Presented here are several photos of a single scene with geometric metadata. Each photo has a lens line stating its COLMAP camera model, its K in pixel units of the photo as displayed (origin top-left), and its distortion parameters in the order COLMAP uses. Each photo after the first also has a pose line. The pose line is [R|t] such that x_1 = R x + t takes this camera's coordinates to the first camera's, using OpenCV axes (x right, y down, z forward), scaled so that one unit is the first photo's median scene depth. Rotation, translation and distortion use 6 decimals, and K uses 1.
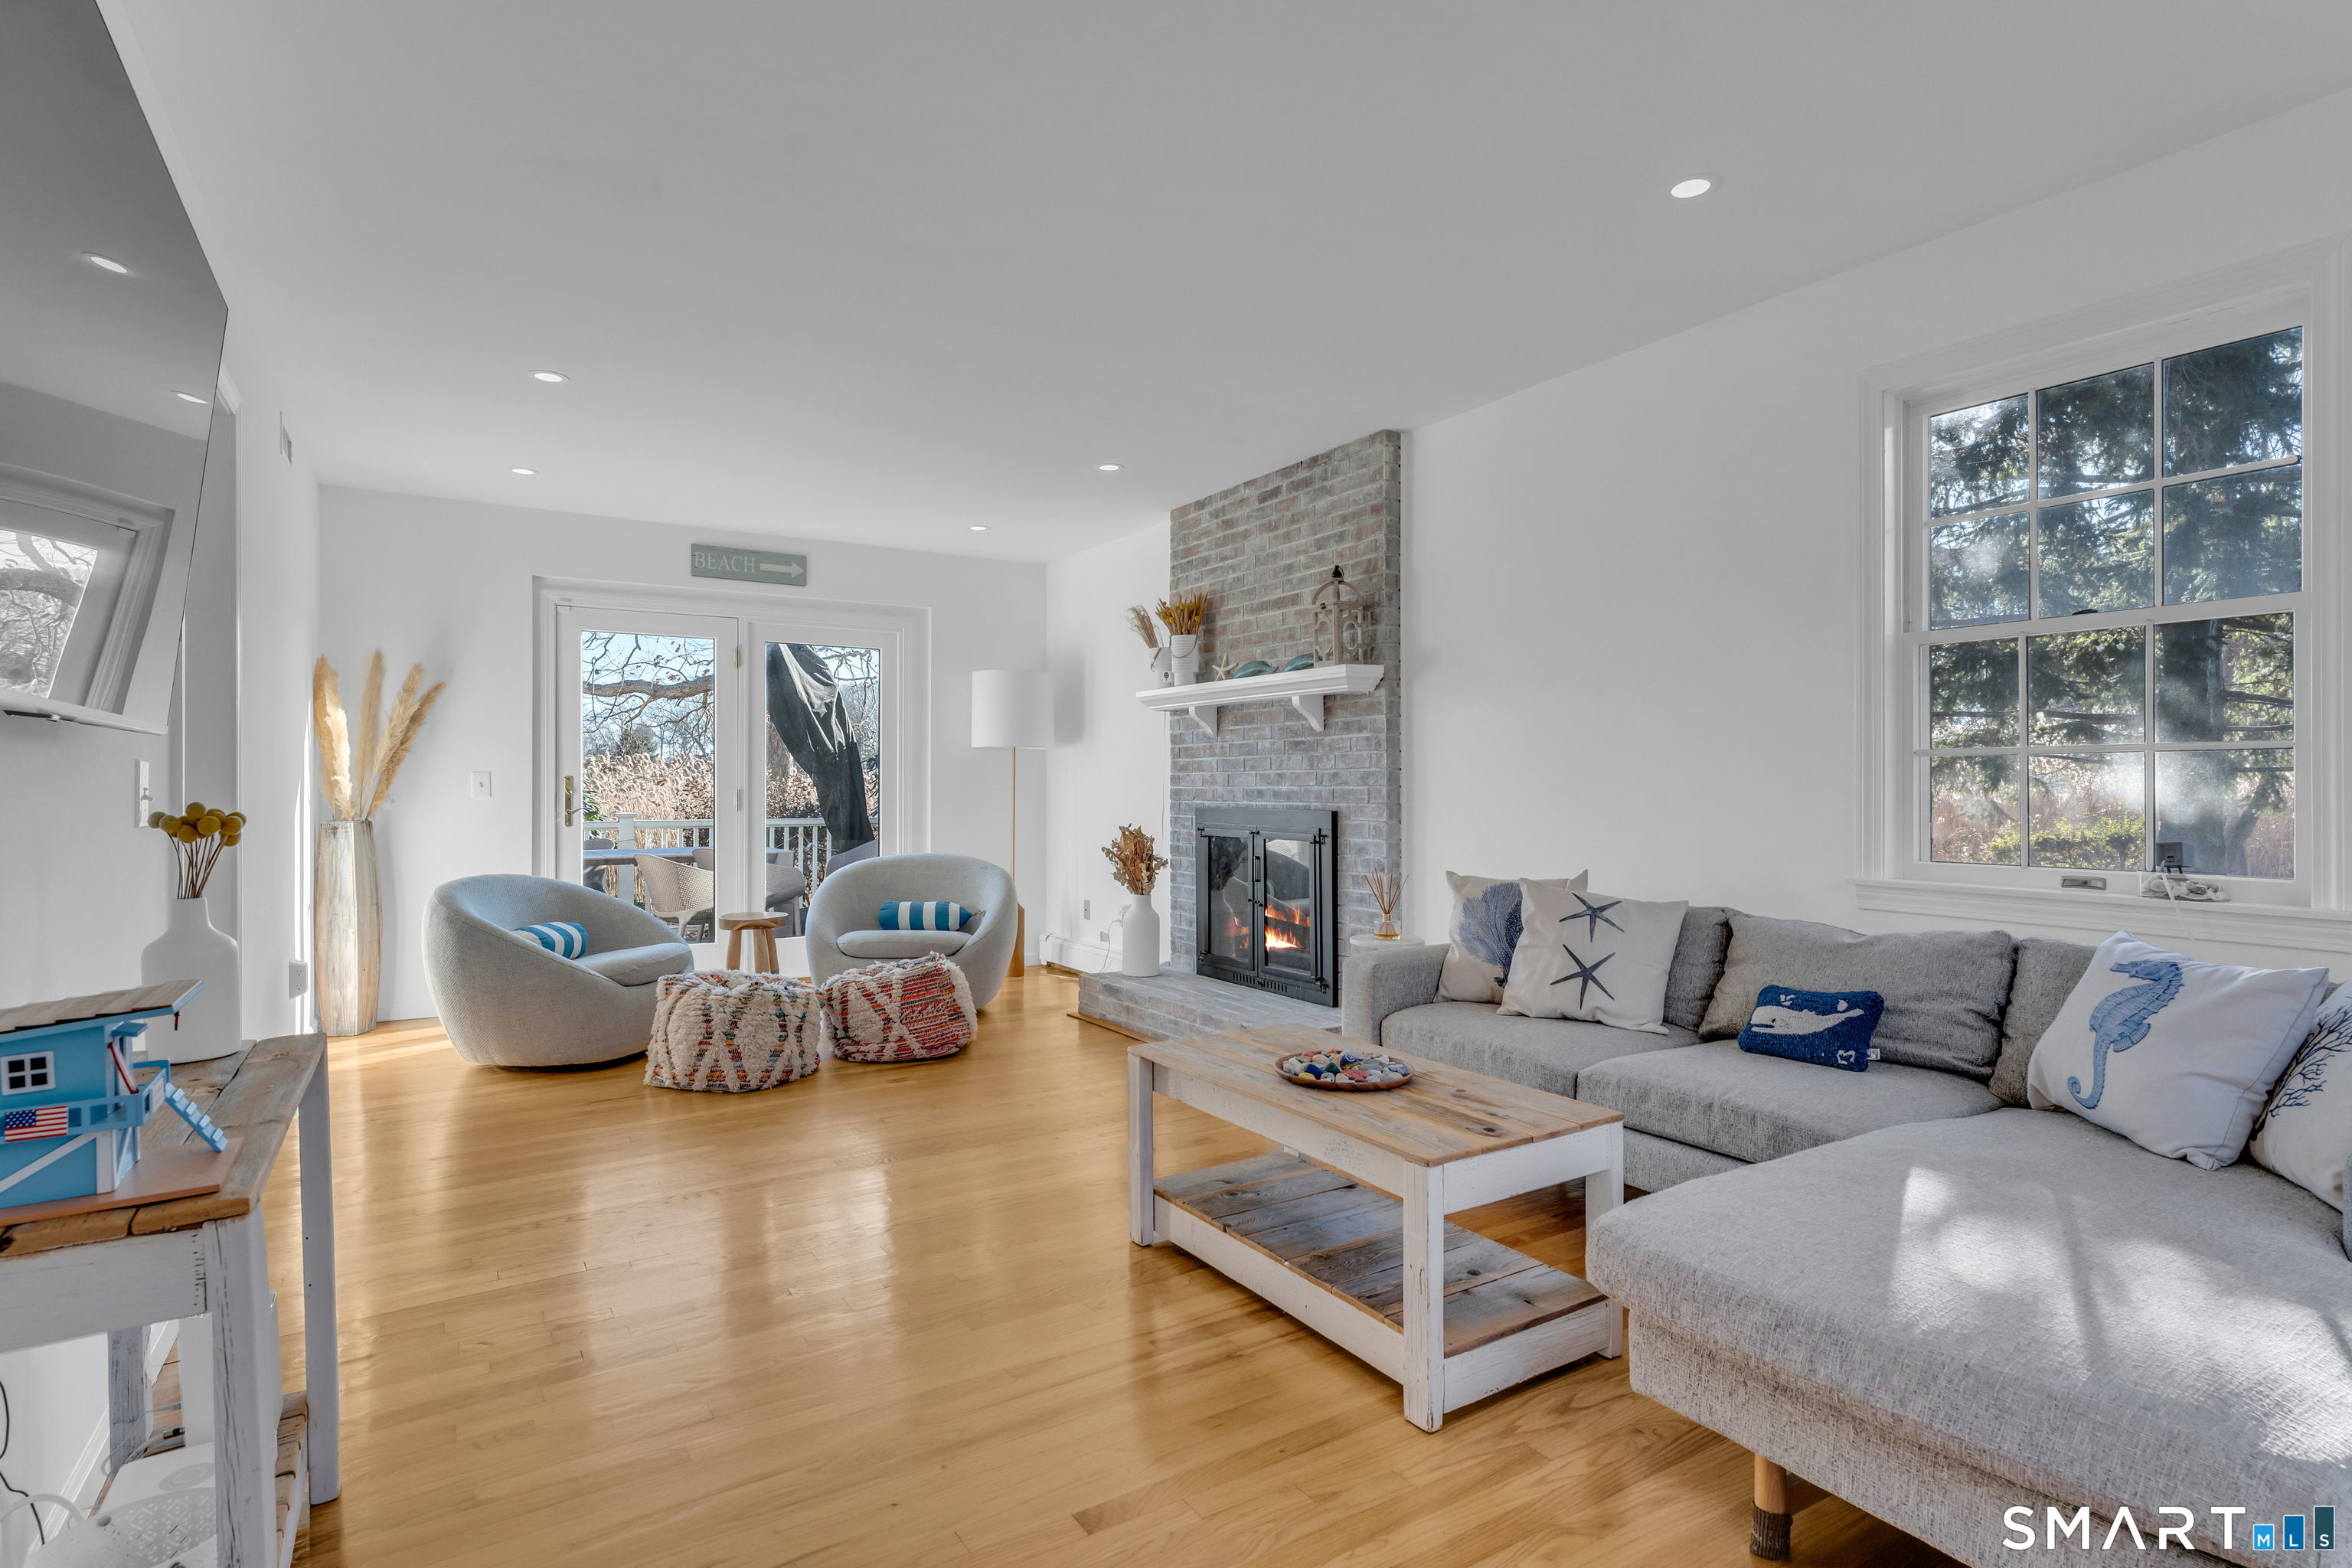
lens RADIAL K [[1165.1, 0, 1176.0], [0, 1165.1, 784.0], [0, 0, 1]] dist [-0.004074, -0.000464]
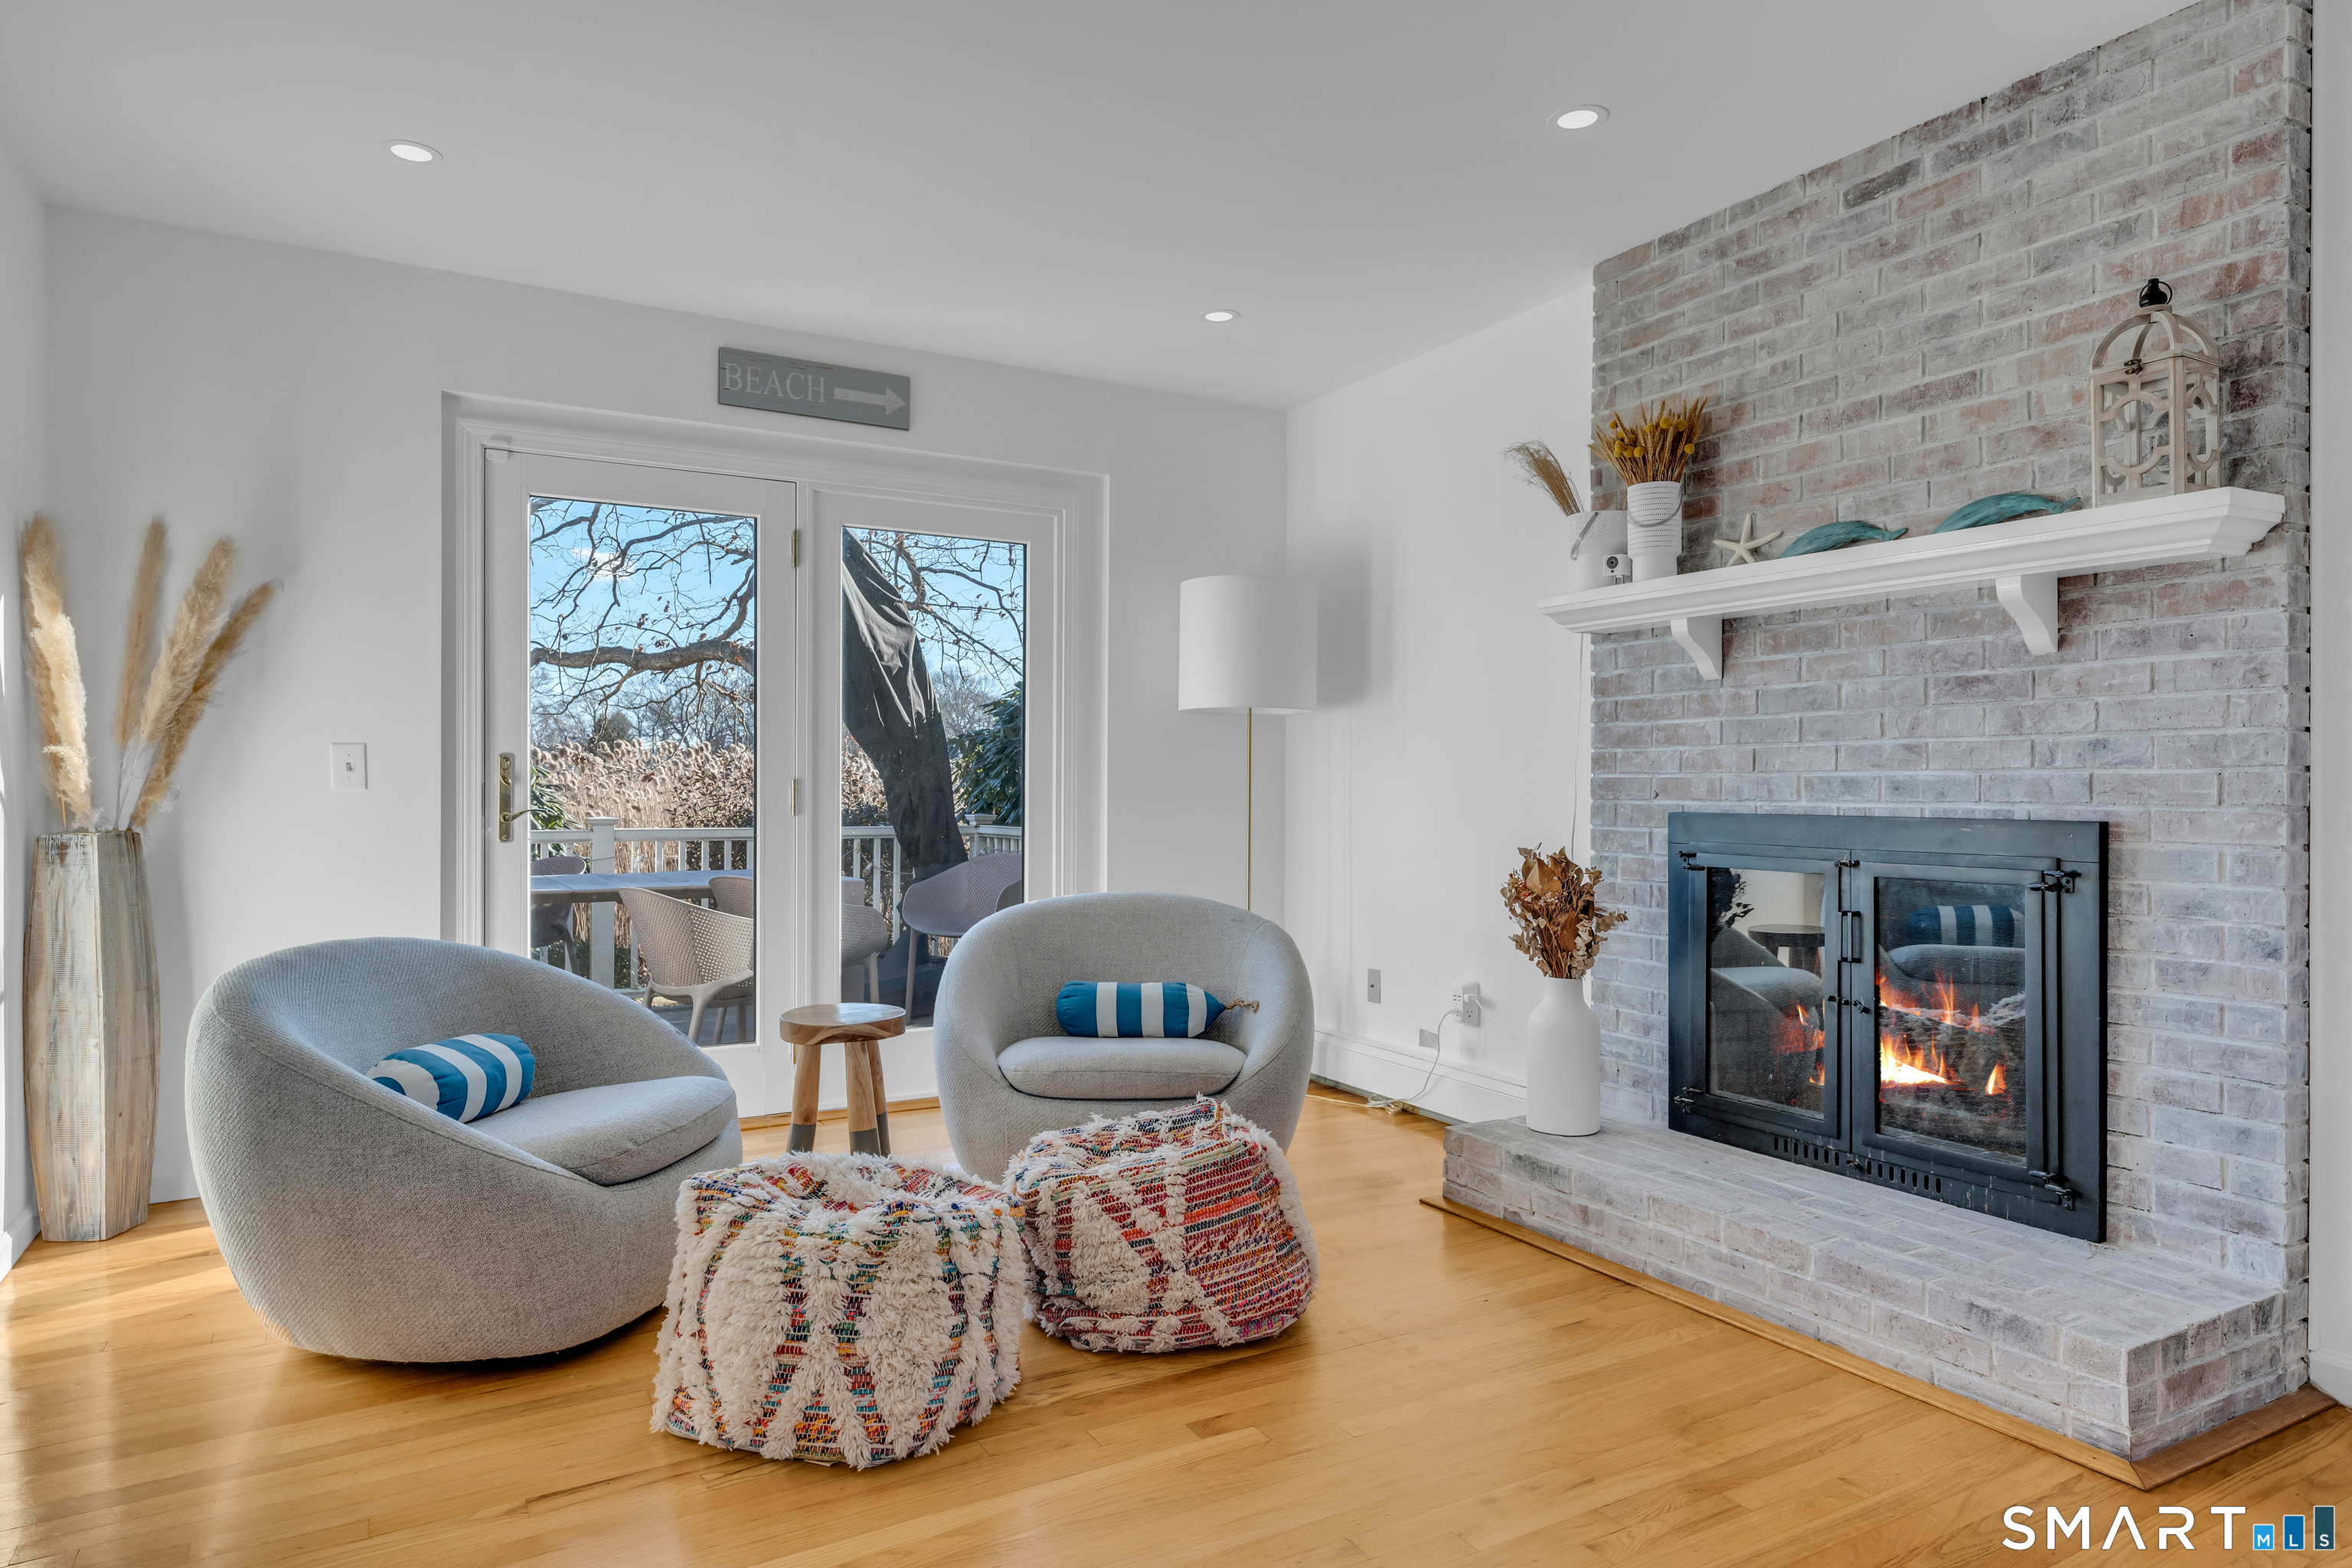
lens RADIAL K [[1369.5, 0, 1177.1], [0, 1369.5, 791.2], [0, 0, 1]] dist [-0.002730, -0.000595]
pose [[0.999126, 0.003117, -0.041677, -0.193822], [-0.002913, 0.999983, 0.004962, 0.008538], [0.041692, -0.004837, 0.999119, 0.401221]]
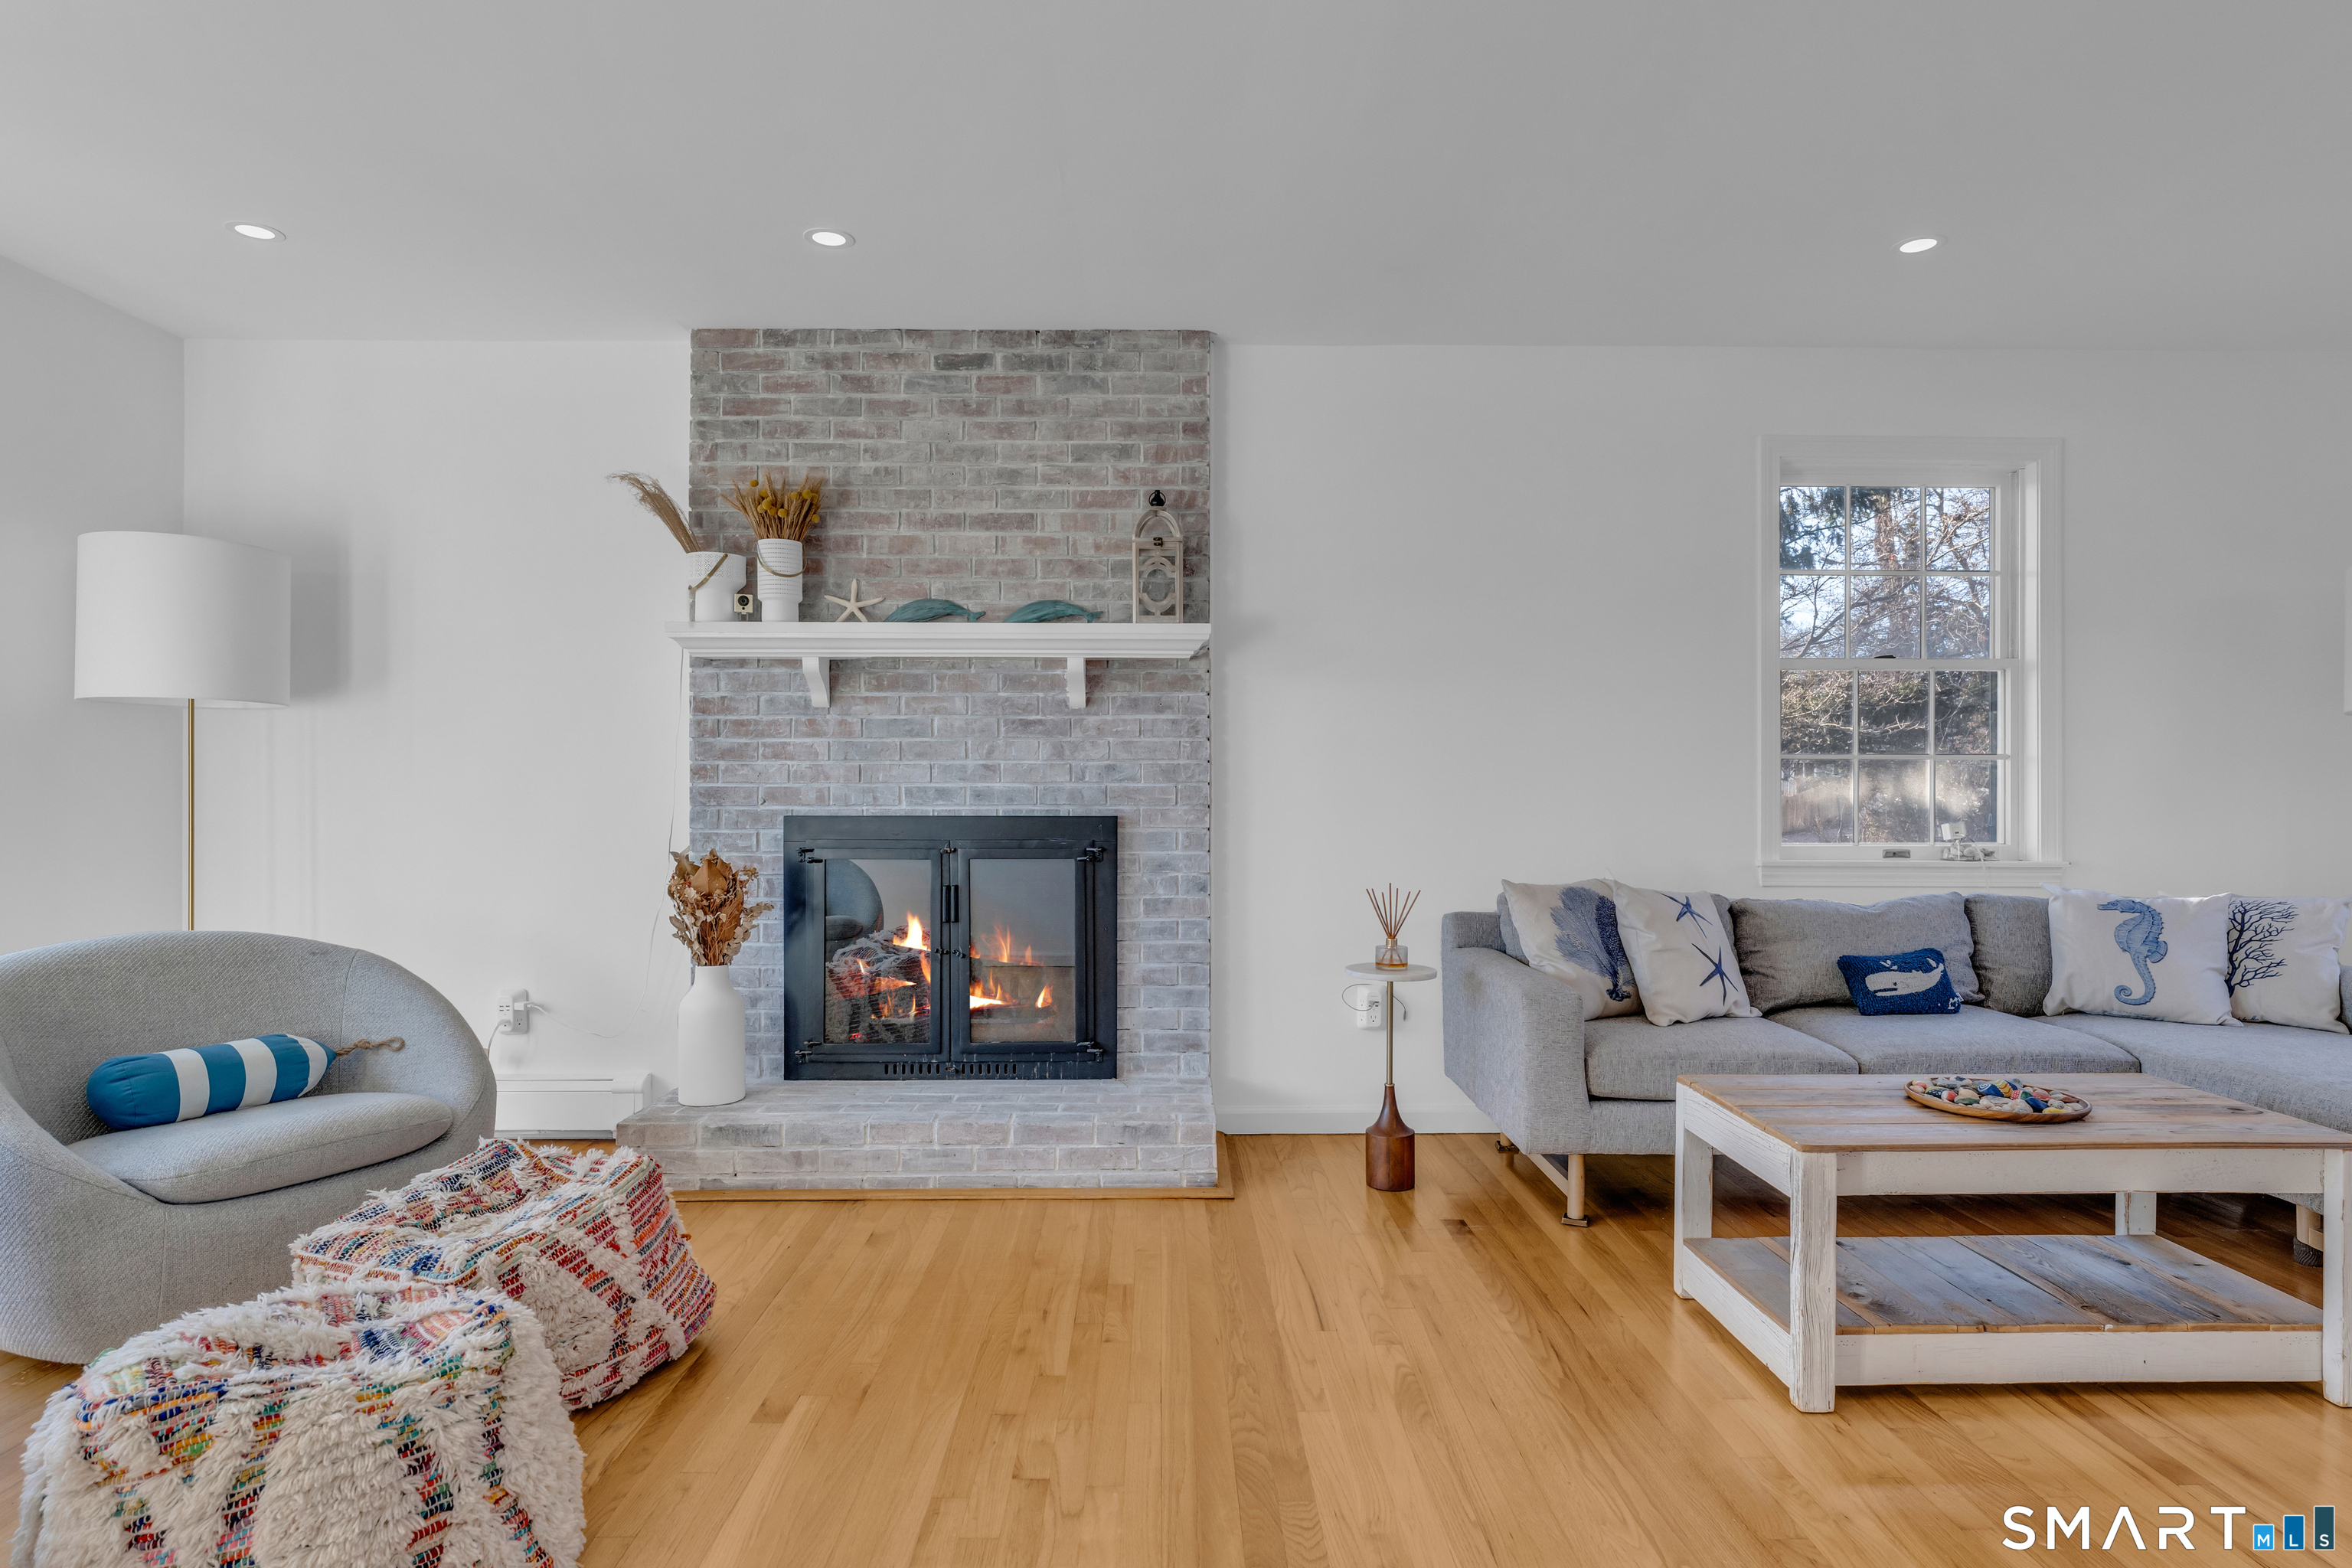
lens RADIAL K [[1250.6, 0, 1167.2], [0, 1250.6, 788.5], [0, 0, 1]] dist [-0.001473, 0.000034]
pose [[0.522089, -0.000362, 0.852891, -0.487839], [-0.002144, 0.999996, 0.001736, 0.003667], [-0.852888, -0.002735, 0.522087, 0.506498]]
